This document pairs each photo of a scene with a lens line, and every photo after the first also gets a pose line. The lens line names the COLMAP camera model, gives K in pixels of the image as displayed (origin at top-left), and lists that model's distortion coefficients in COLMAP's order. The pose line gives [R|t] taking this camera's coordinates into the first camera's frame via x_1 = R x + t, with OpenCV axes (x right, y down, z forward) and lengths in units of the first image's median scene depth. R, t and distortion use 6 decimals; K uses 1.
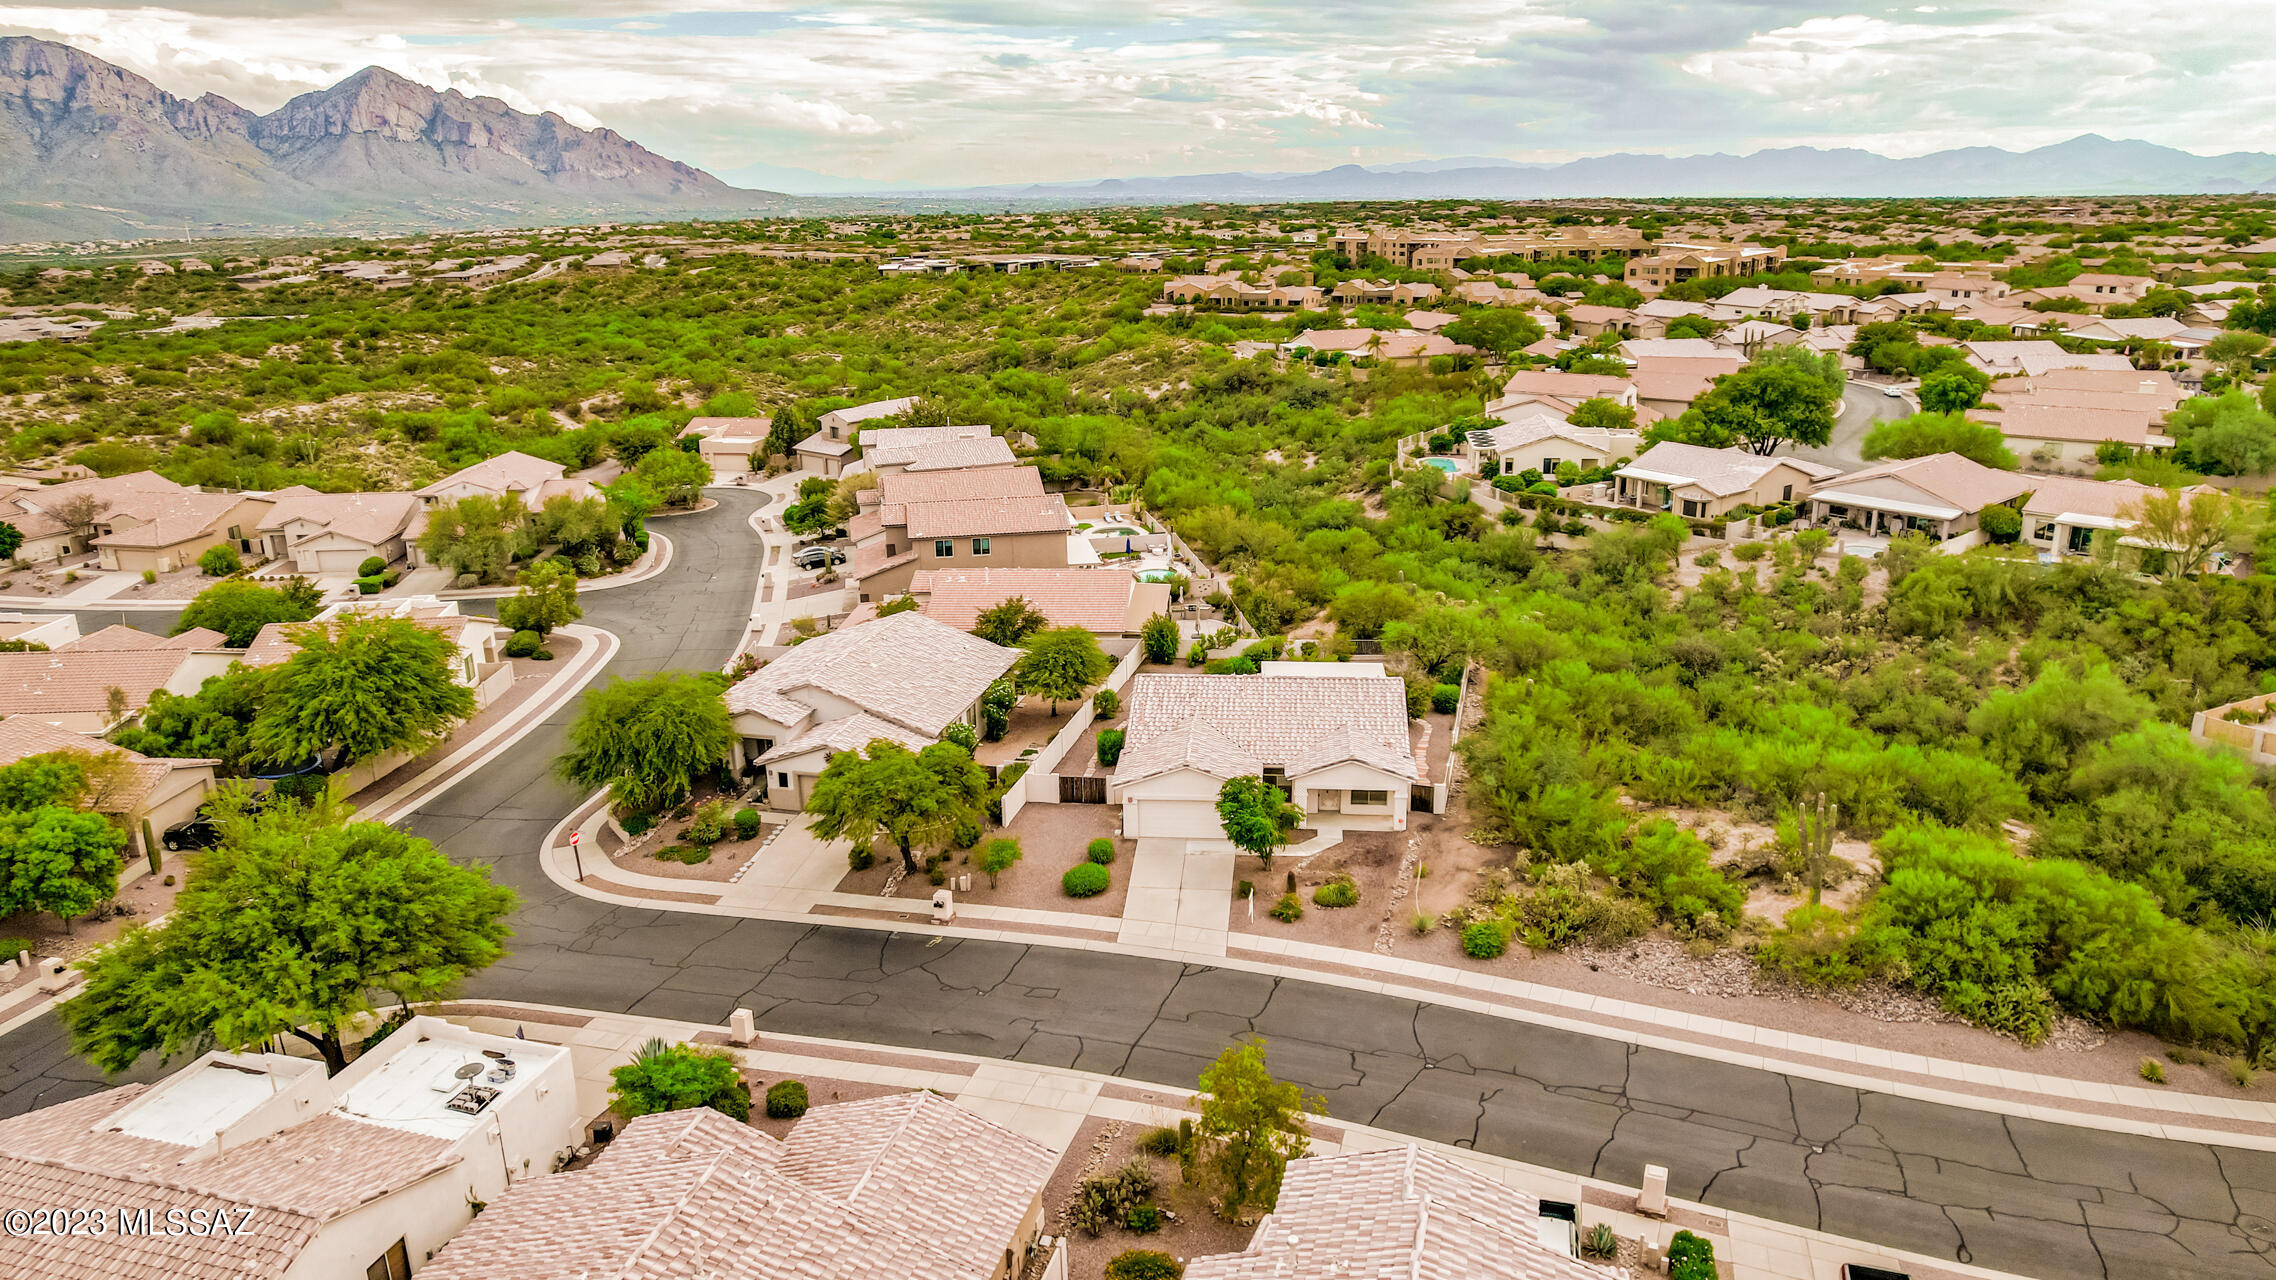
lens RADIAL K [[1521.2, 0, 1141.7], [0, 1521.2, 593.4], [0, 0, 1]] dist [-0.089381, 0.092669]
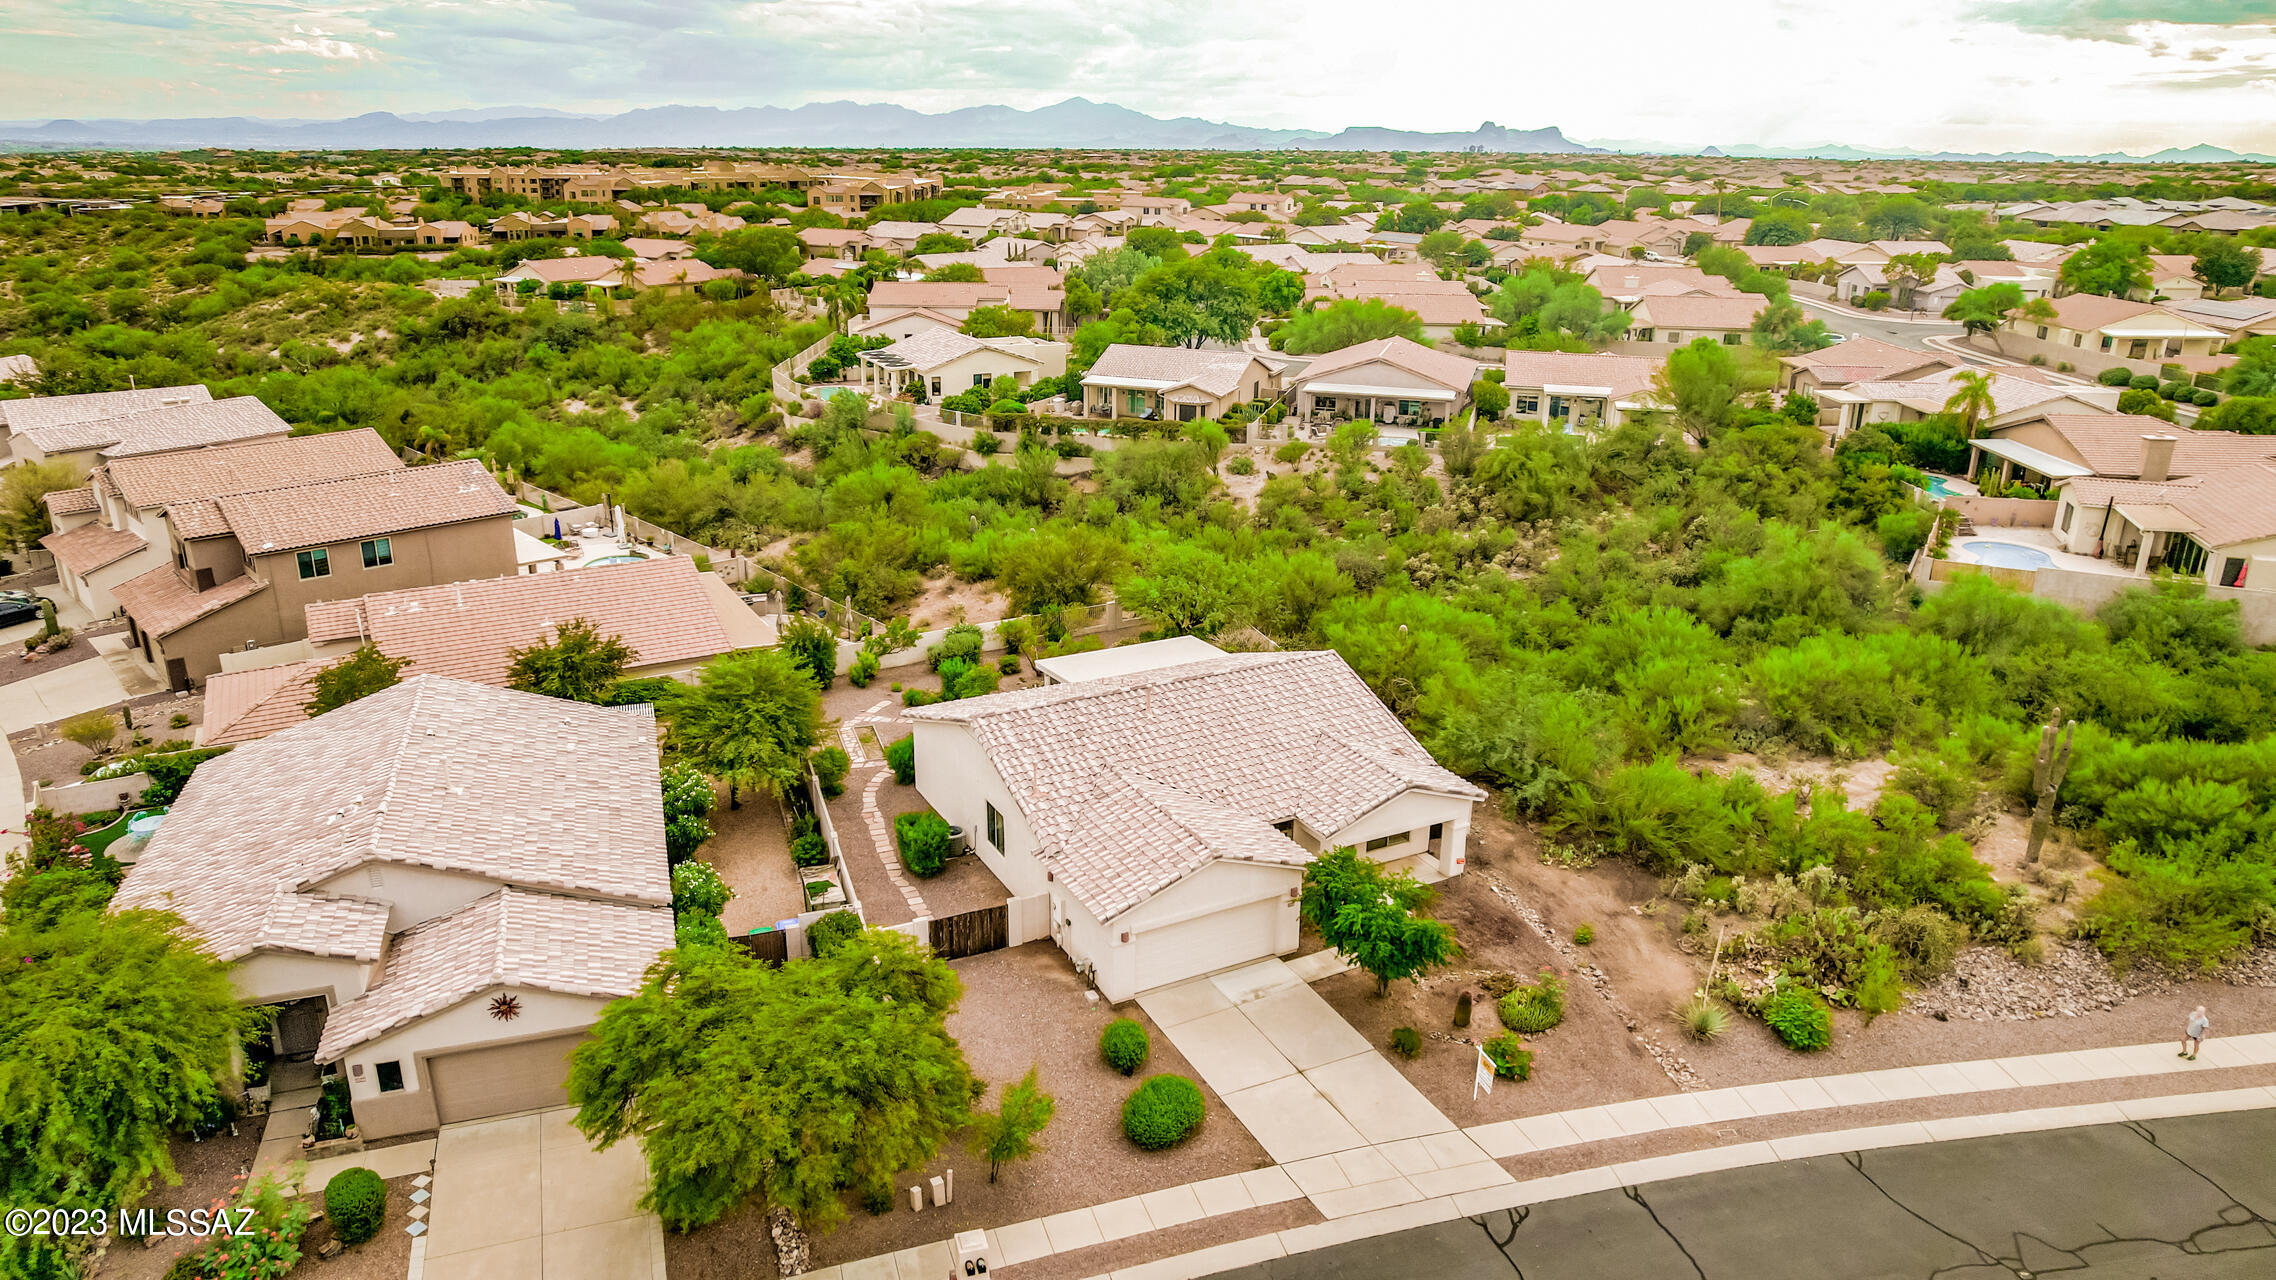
lens RADIAL K [[1505.2, 0, 1139.4], [0, 1505.2, 602.9], [0, 0, 1]] dist [-0.081413, 0.077192]
pose [[0.831466, -0.142290, 0.537046, -0.078338], [0.121628, 0.989818, 0.073945, -0.007891], [-0.542099, 0.003837, 0.840306, 0.143090]]
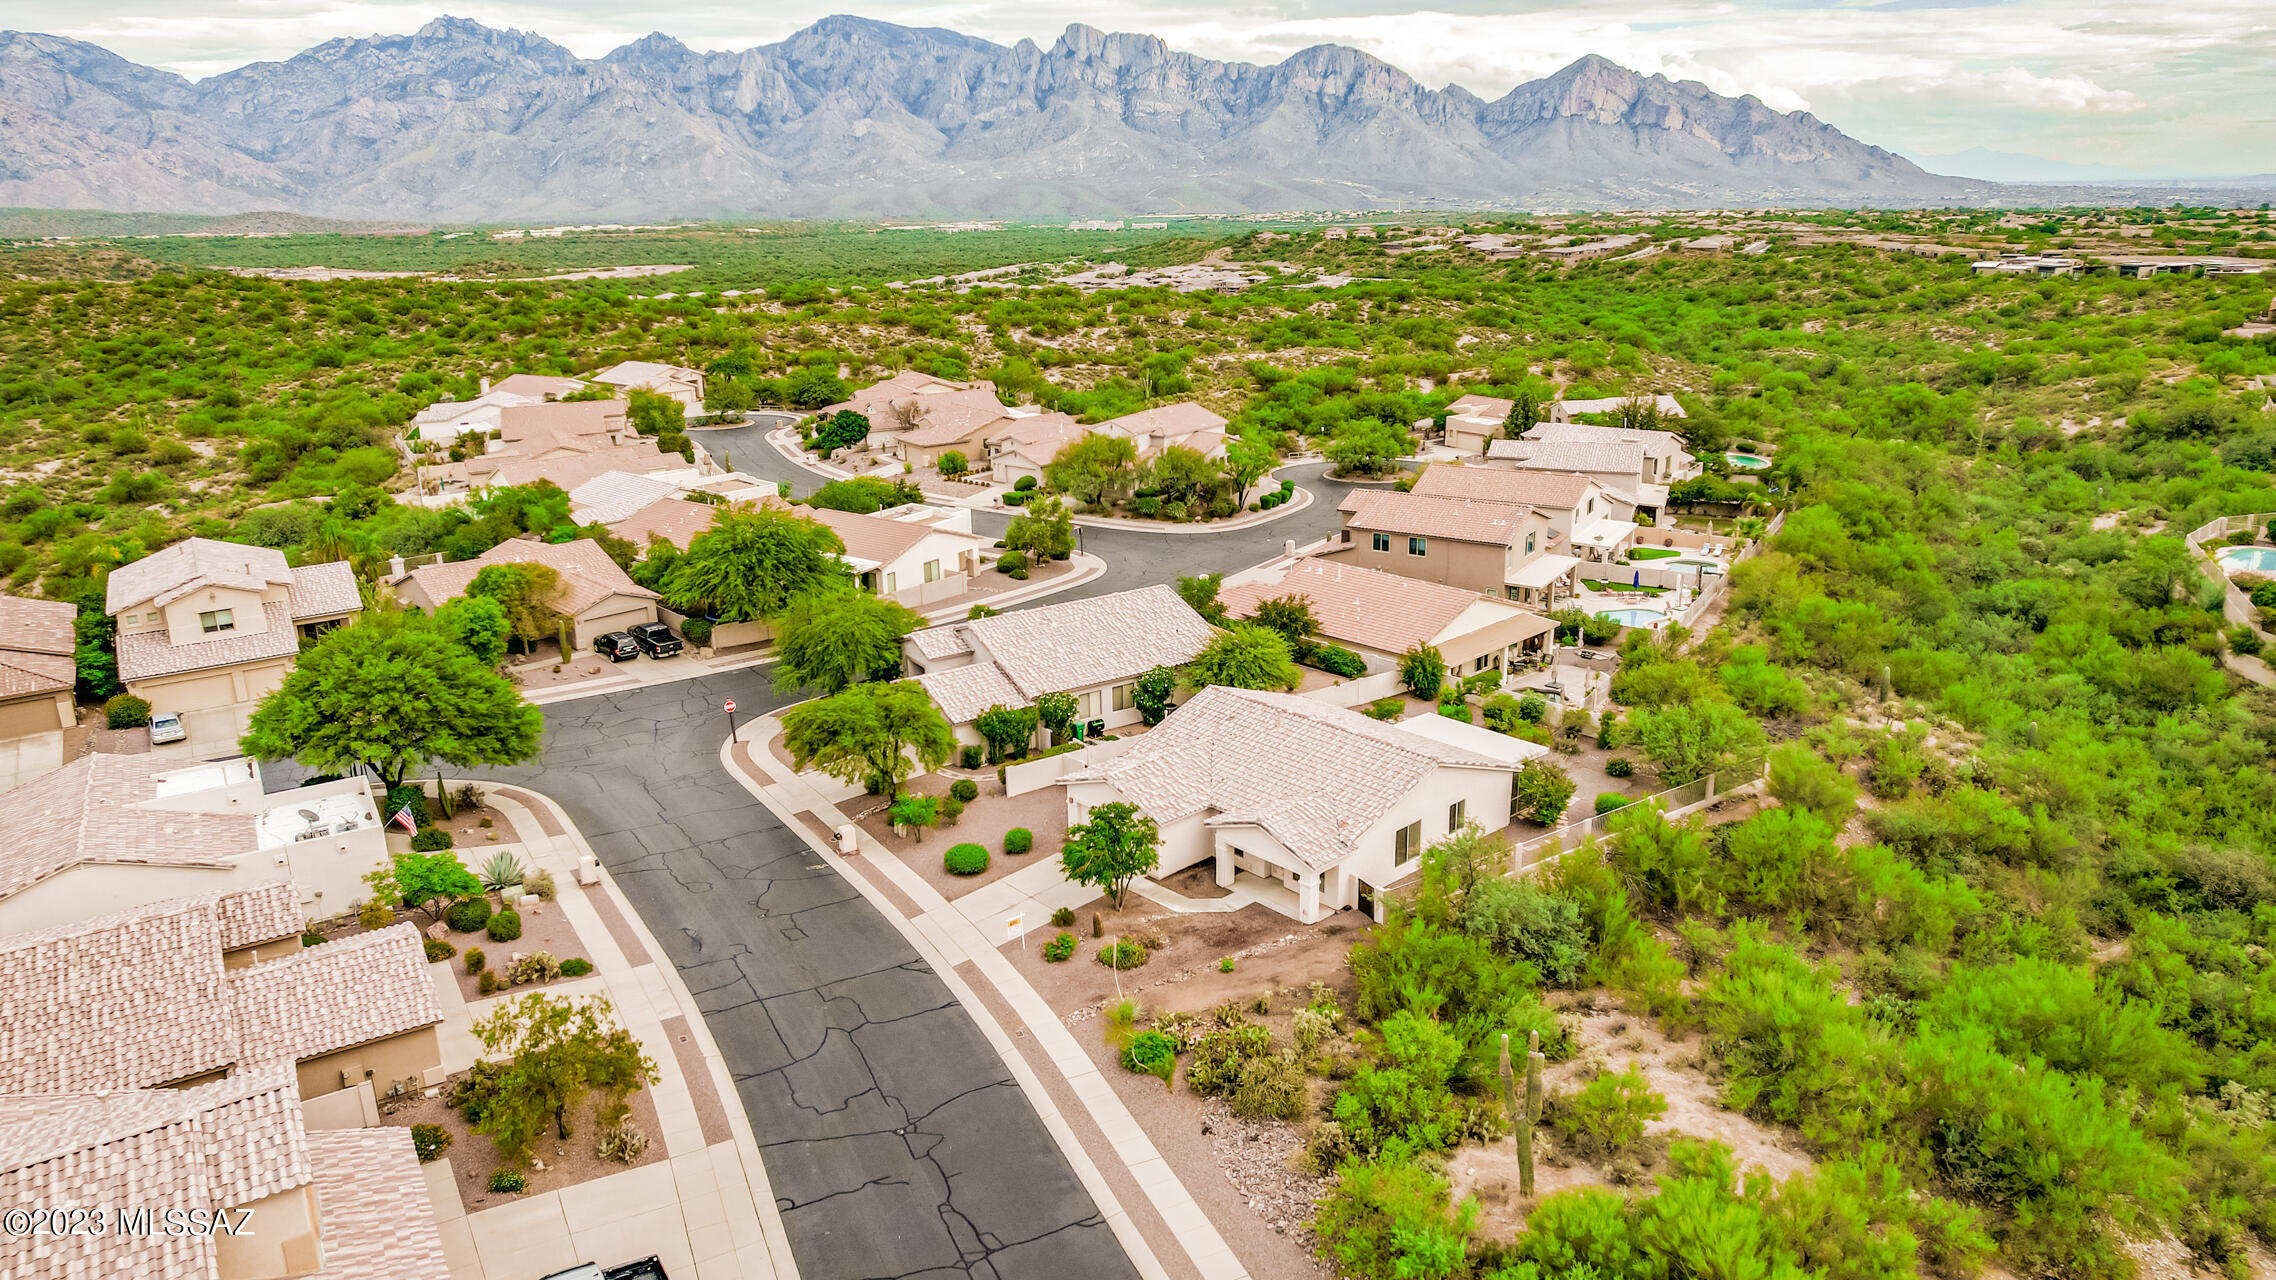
lens RADIAL K [[1505.2, 0, 1139.4], [0, 1505.2, 602.9], [0, 0, 1]] dist [-0.081413, 0.077192]
pose [[0.741574, 0.185067, -0.644840, 0.167452], [-0.172625, 0.981471, 0.083157, -0.019854], [0.648281, 0.049648, 0.759781, 0.081617]]
